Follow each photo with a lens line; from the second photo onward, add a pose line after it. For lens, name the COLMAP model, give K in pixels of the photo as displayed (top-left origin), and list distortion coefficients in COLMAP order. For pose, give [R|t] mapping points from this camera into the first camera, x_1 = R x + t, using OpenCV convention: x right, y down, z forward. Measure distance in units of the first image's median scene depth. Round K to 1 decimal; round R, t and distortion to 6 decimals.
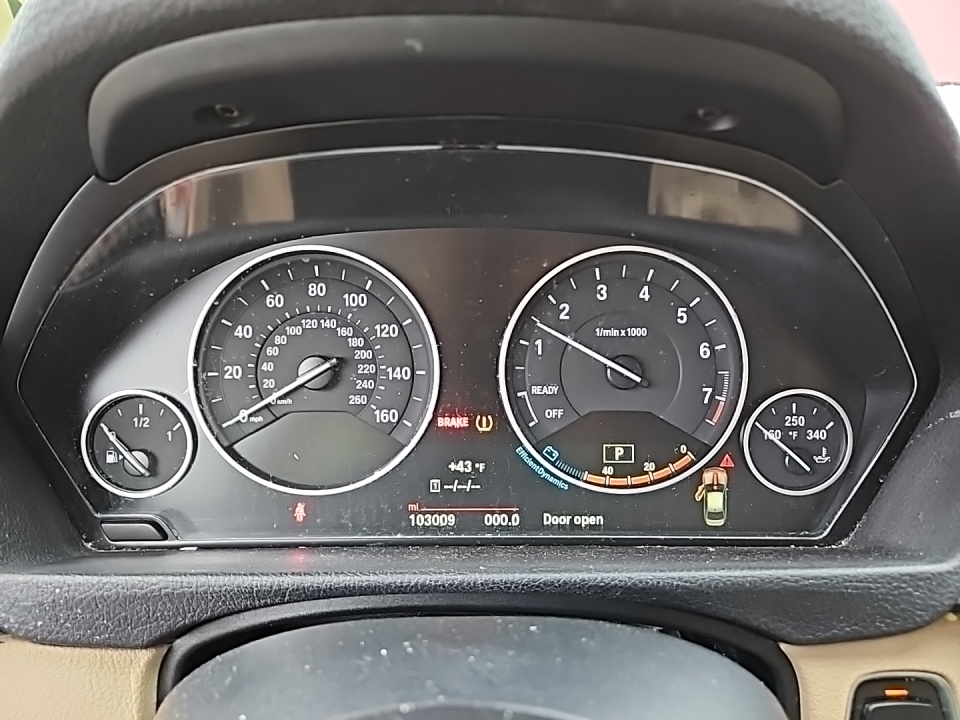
lens RADIAL K [[643.8, 0, 478.0], [0, 643.8, 360.7], [0, 0, 1]] dist [-0.002728, -0.014516]
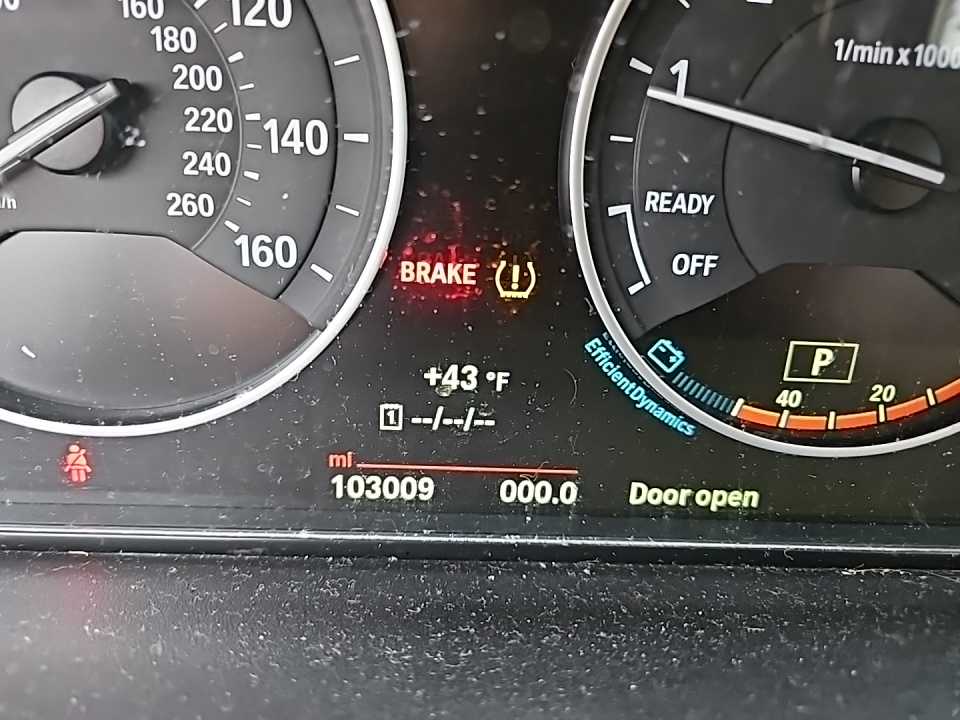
lens RADIAL K [[643.8, 0, 464.1], [0, 643.8, 354.7], [0, 0, 1]] dist [-0.002728, -0.014516]
pose [[0.998618, 0.042184, 0.031335, -0.033035], [-0.049884, 0.948483, 0.312876, 0.017667], [-0.016522, -0.314007, 0.949277, 0.604508]]
